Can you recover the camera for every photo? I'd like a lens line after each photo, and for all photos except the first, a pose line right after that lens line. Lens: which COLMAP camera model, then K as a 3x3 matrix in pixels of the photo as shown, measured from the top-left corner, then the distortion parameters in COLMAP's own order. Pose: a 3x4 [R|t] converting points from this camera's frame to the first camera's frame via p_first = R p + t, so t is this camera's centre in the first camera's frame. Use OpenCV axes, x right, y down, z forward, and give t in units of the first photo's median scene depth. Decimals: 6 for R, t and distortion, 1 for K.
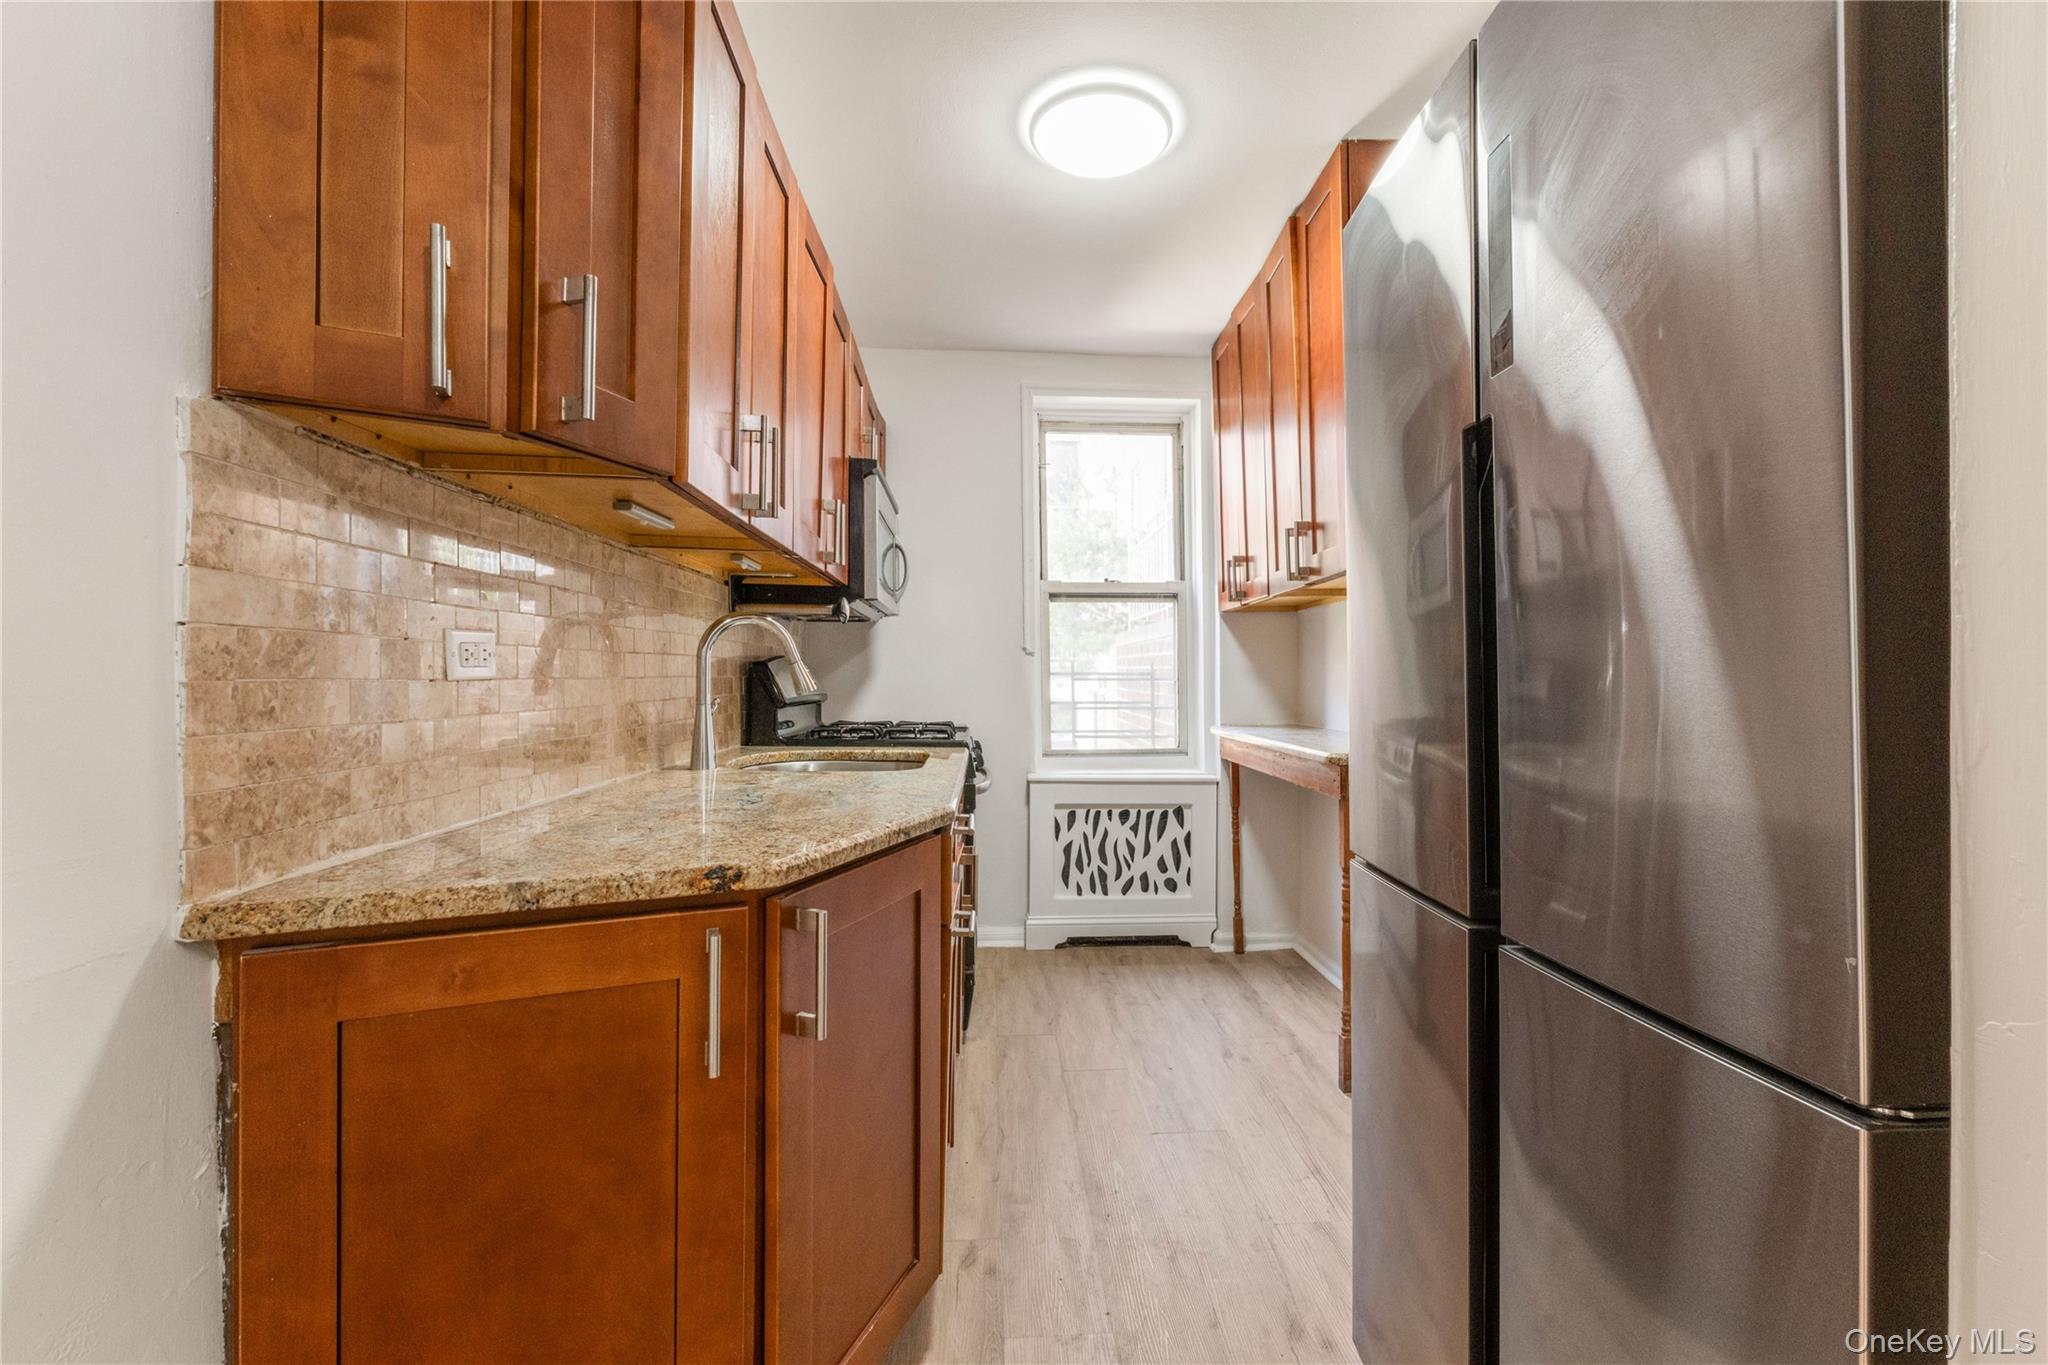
lens RADIAL K [[881.0, 0, 1045.4], [0, 881.0, 695.4], [0, 0, 1]] dist [0.001623, 0.000091]
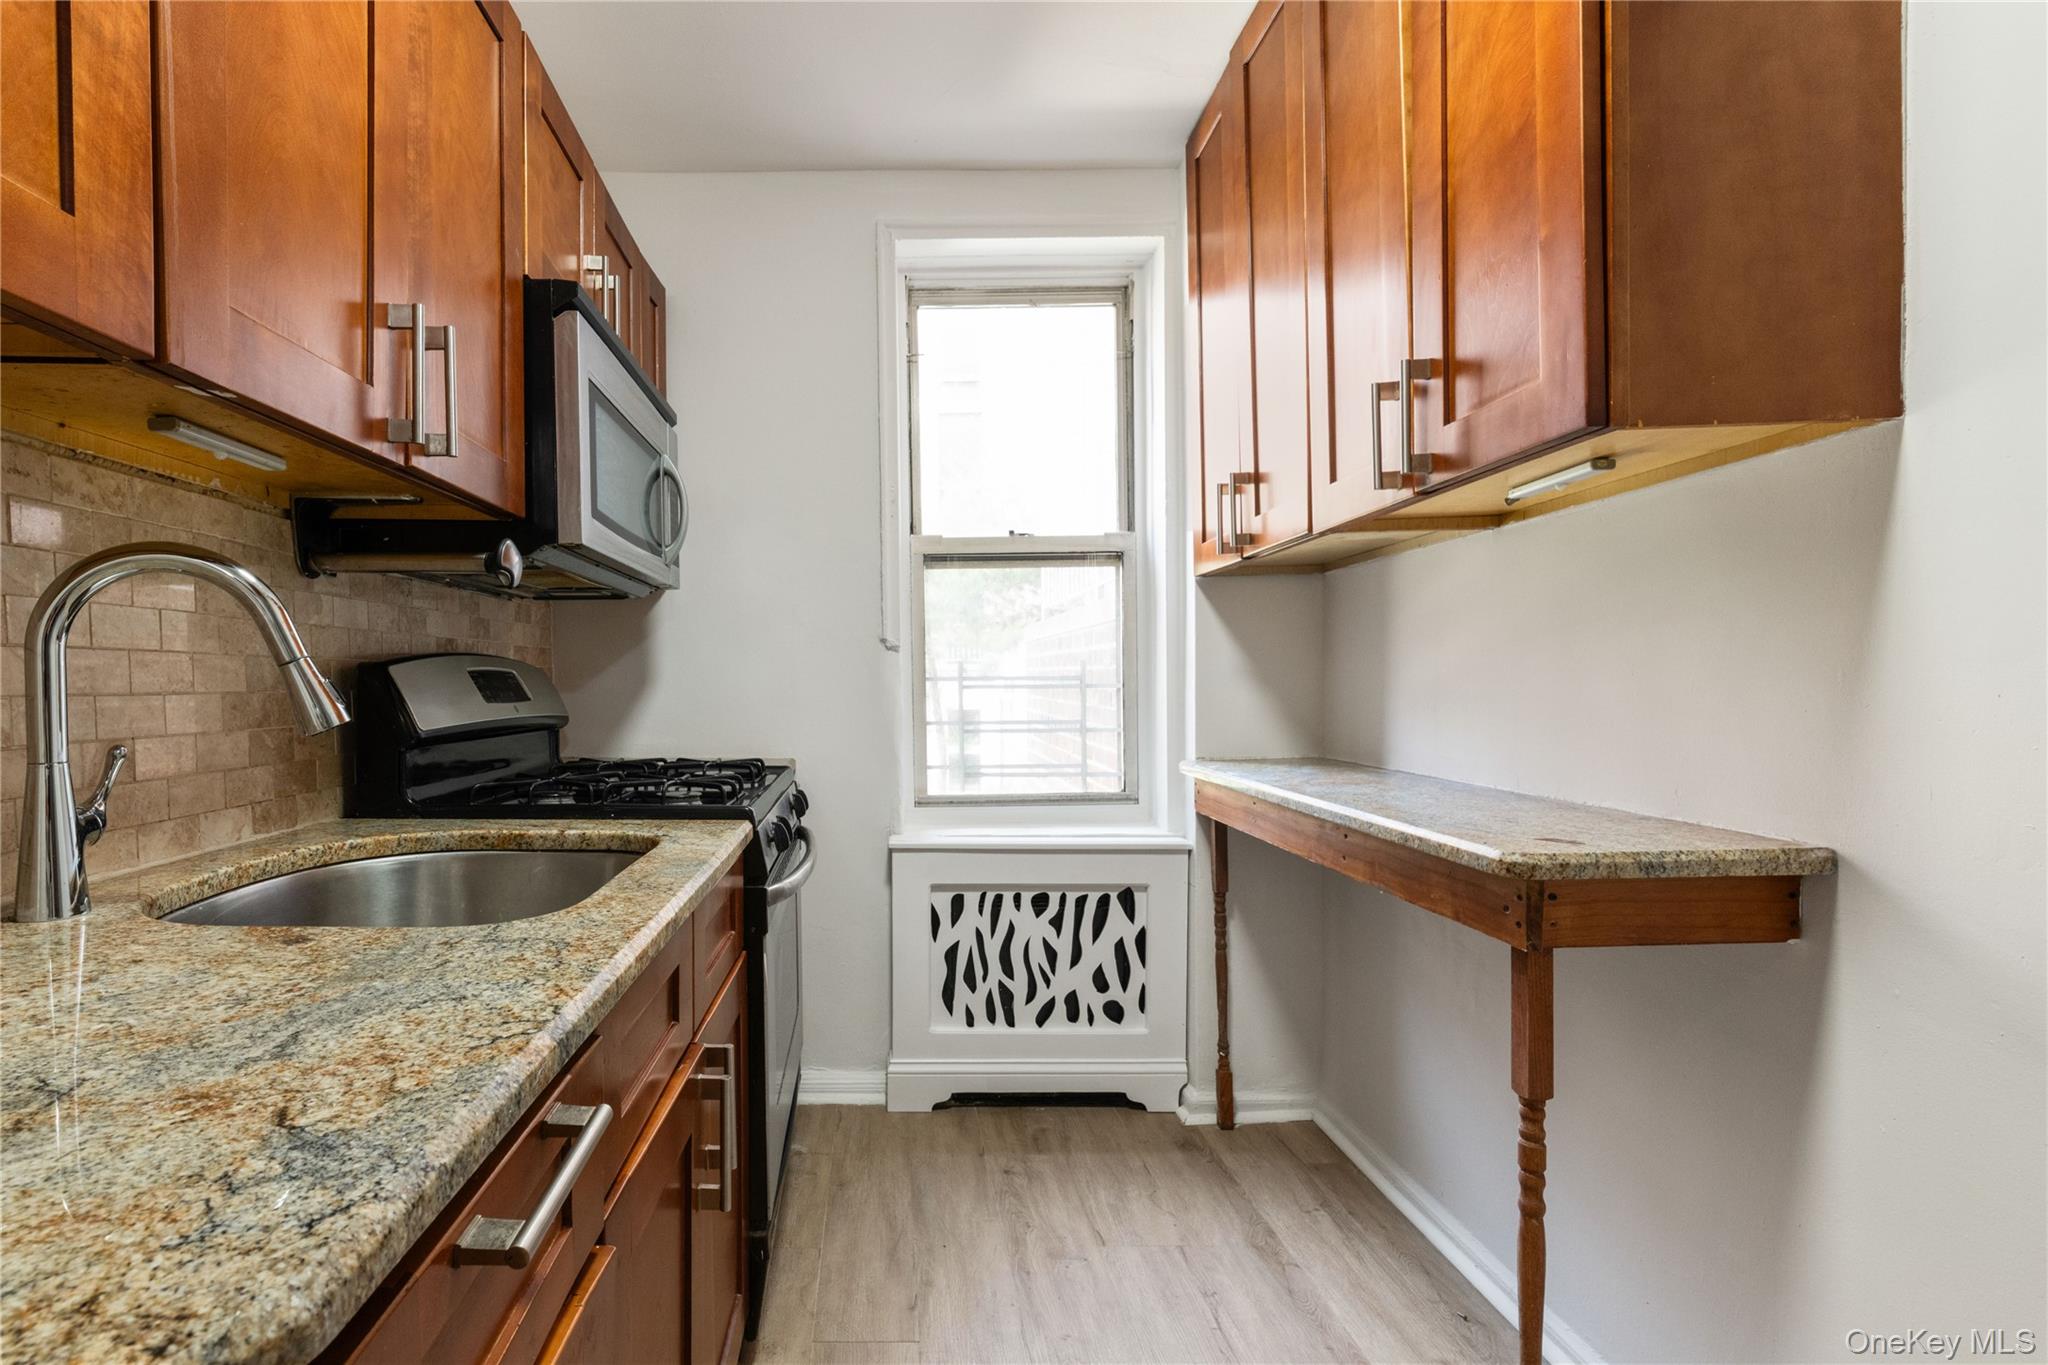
lens RADIAL K [[964.5, 0, 910.1], [0, 964.5, 712.8], [0, 0, 1]] dist [0.001919, -0.000093]
pose [[0.999294, -0.002045, -0.037504, 0.023570], [0.002576, 0.999897, 0.014116, -0.011387], [0.037472, -0.014203, 0.999197, 0.324750]]
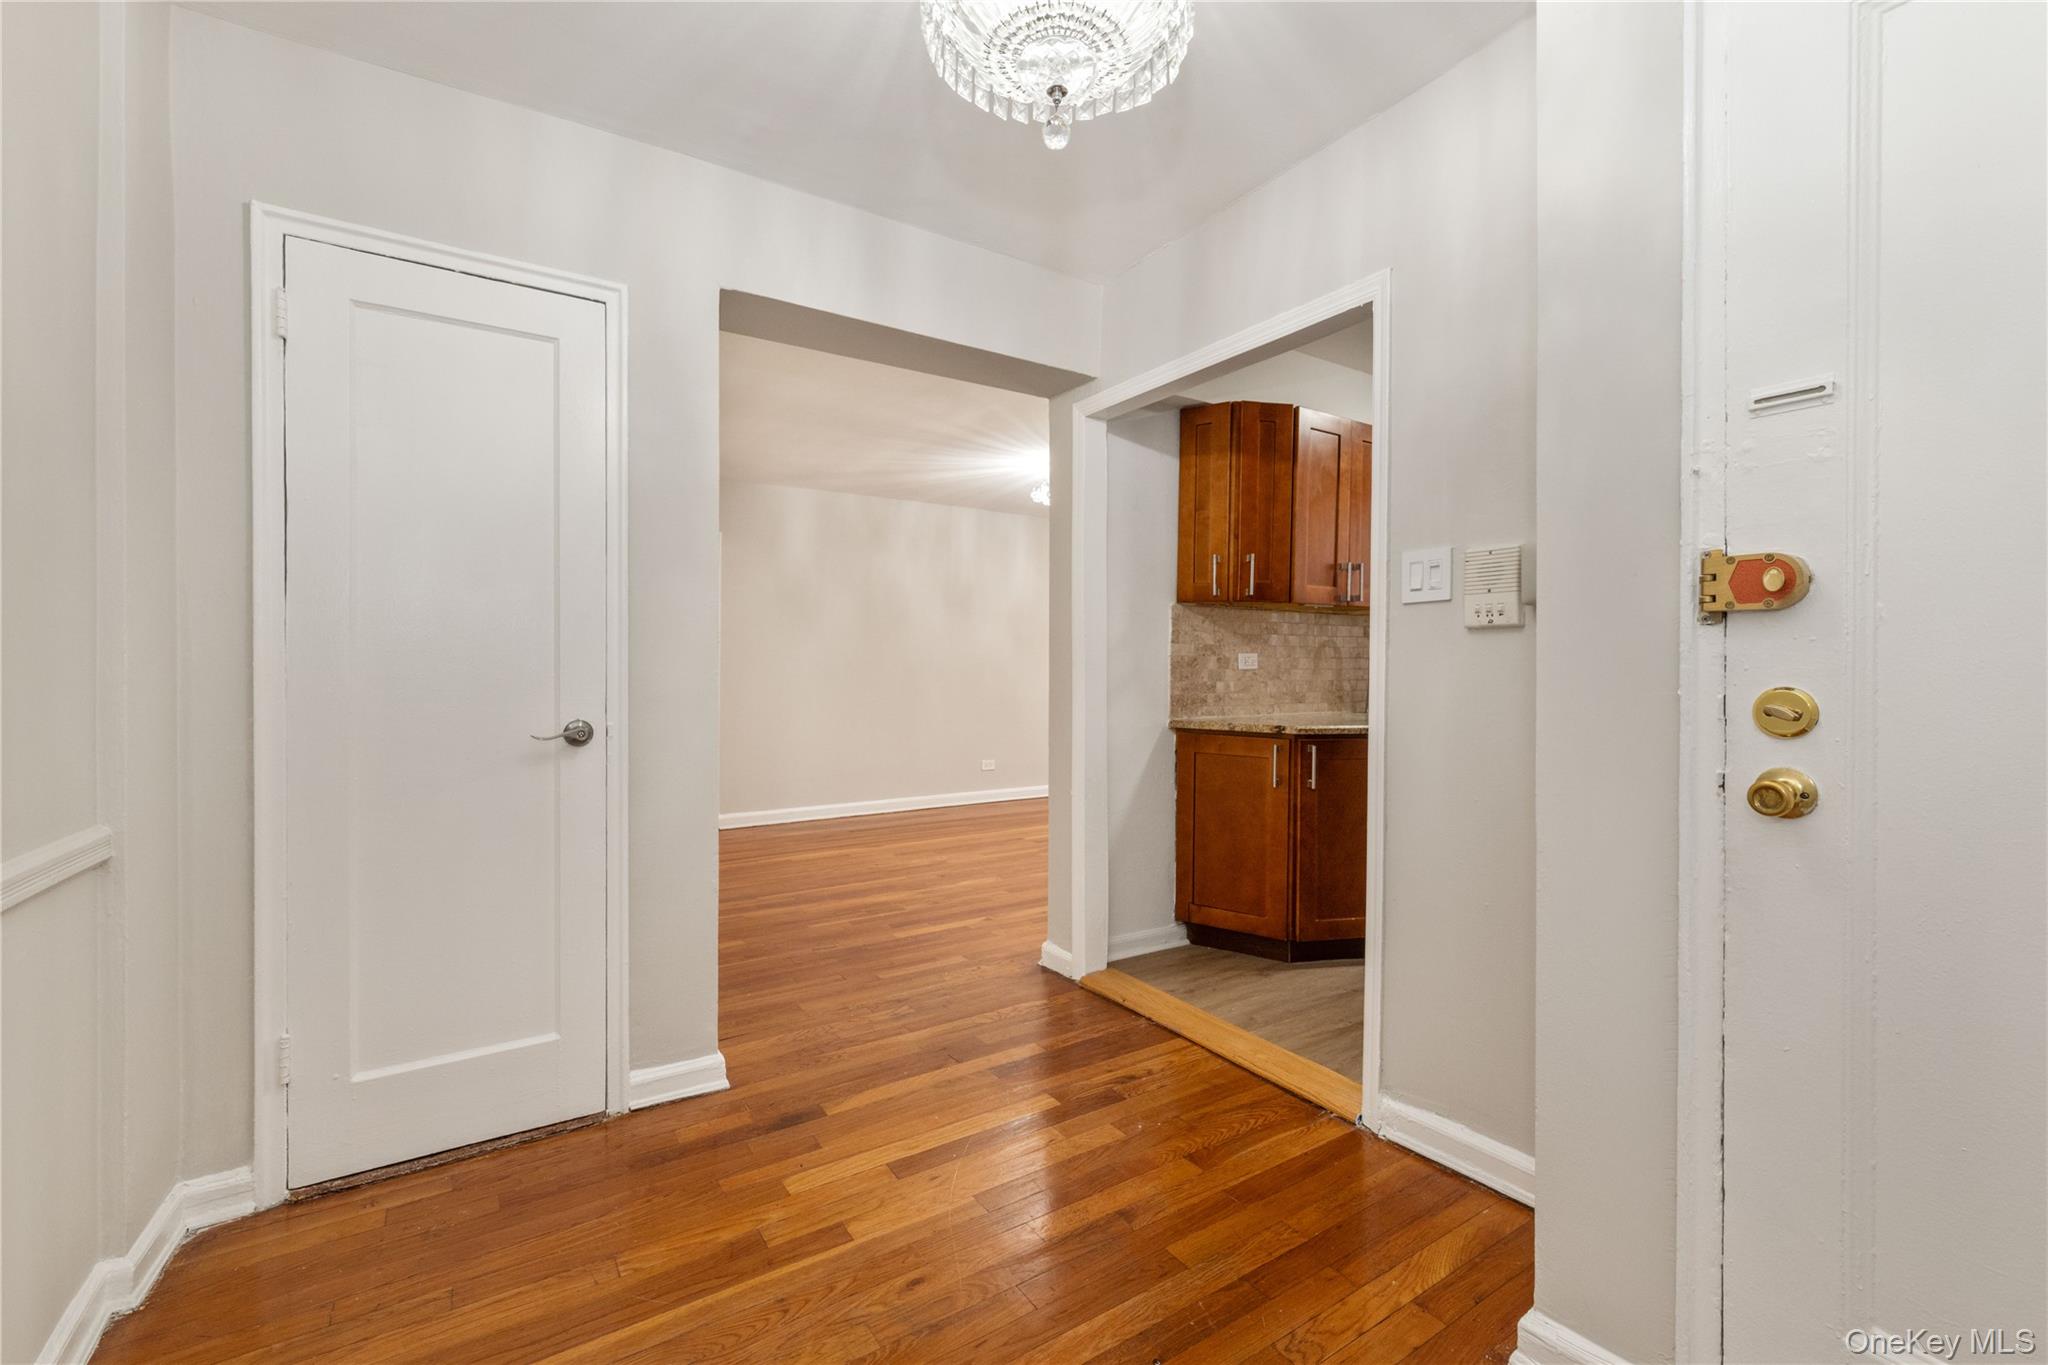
lens RADIAL K [[874.3, 0, 1046.8], [0, 874.3, 667.0], [0, 0, 1]] dist [0.001678, -0.000408]
pose [[0.496381, 0.002396, -0.868101, 0.579820], [-0.020547, 0.999748, -0.008990, 0.005670], [0.867861, 0.022300, 0.496306, -0.394729]]
